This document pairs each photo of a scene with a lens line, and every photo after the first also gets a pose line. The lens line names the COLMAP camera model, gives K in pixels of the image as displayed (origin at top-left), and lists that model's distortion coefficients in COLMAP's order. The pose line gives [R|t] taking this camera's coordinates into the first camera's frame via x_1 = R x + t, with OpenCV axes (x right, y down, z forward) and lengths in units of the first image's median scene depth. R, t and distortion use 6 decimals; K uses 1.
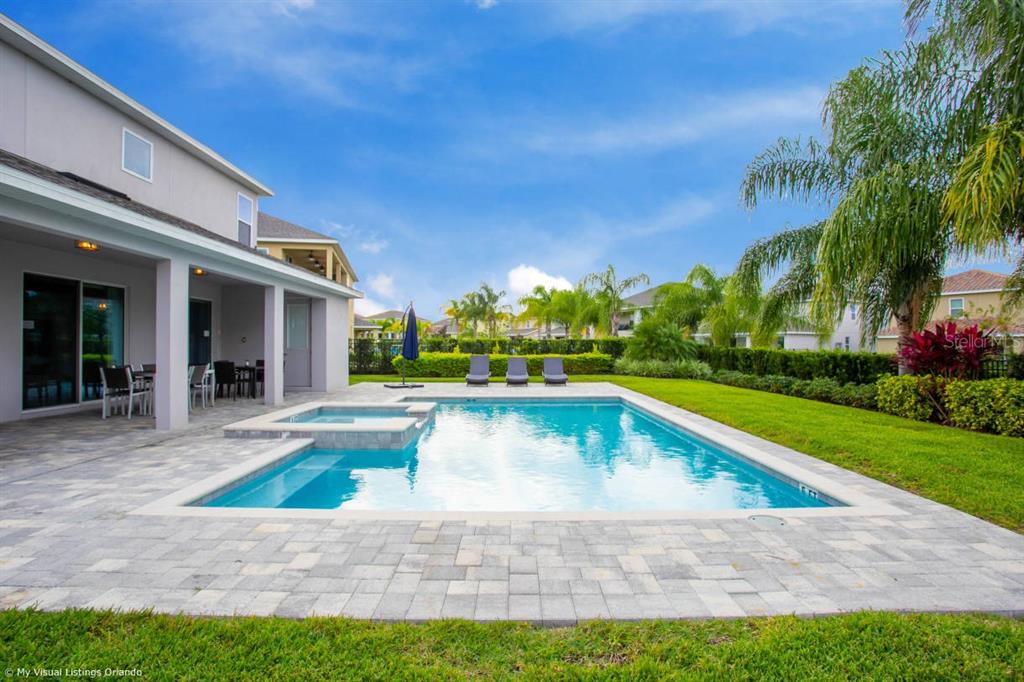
lens RADIAL K [[512.8, 0, 511.9], [0, 512.8, 340.2], [0, 0, 1]] dist [-0.064832, 0.026078]
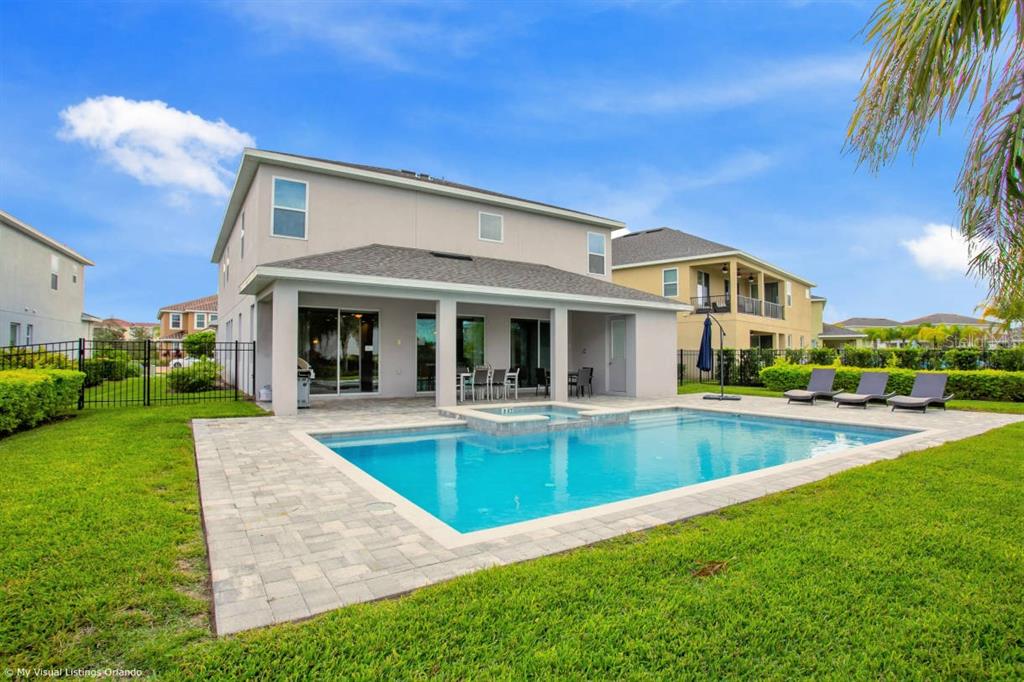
lens RADIAL K [[512.8, 0, 508.3], [0, 512.8, 346.5], [0, 0, 1]] dist [-0.064832, 0.026078]
pose [[0.531022, -0.012407, -0.847267, 0.392137], [0.003715, 0.999917, -0.012314, 0.002209], [0.847350, 0.003391, 0.531024, 0.149555]]
